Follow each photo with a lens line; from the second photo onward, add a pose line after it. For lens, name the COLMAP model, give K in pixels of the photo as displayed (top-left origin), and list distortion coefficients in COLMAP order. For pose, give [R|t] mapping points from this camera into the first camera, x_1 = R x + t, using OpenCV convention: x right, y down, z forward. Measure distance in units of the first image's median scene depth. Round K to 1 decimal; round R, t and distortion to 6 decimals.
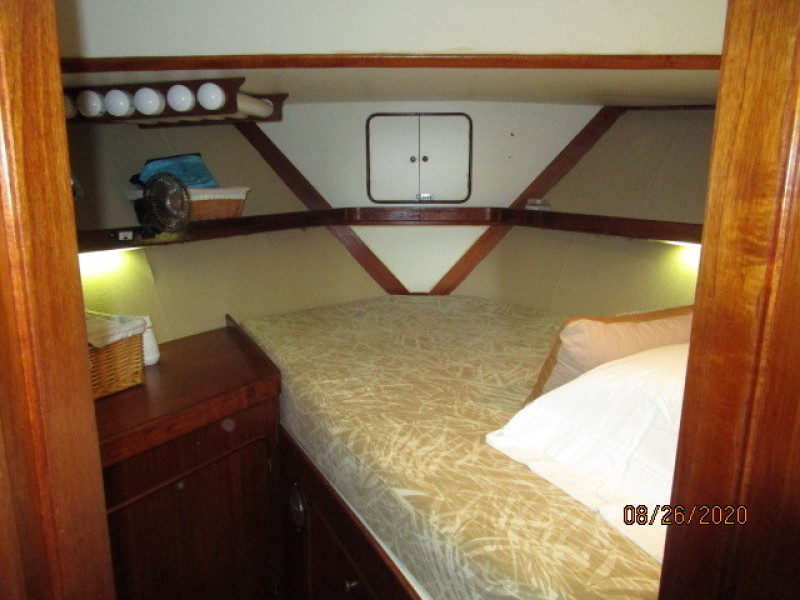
lens RADIAL K [[570.0, 0, 401.1], [0, 570.0, 298.5], [0, 0, 1]] dist [-0.032964, 0.014088]
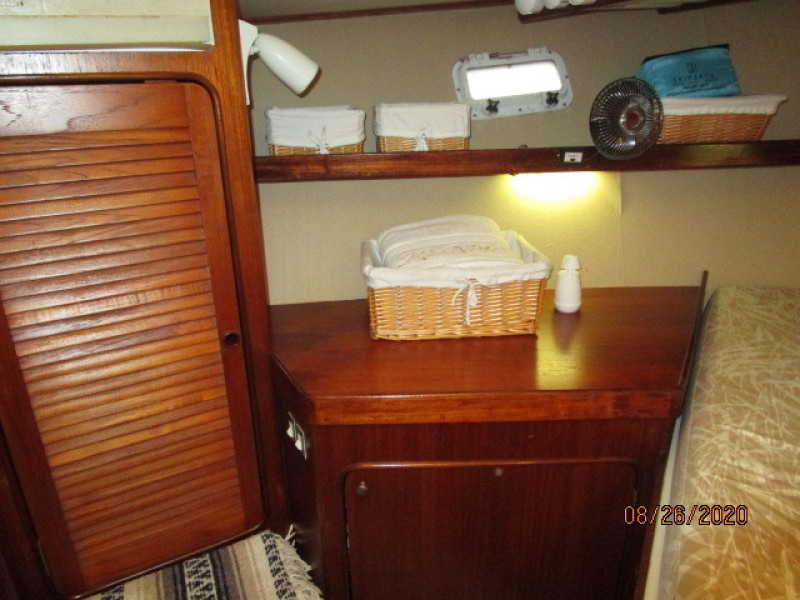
lens RADIAL K [[570.0, 0, 399.1], [0, 570.0, 301.8], [0, 0, 1]] dist [-0.032964, 0.014088]
pose [[0.541330, 0.298842, -0.785911, 0.093156], [-0.148531, 0.953994, 0.260449, -0.085907], [0.827587, -0.024256, 0.560813, 0.310044]]
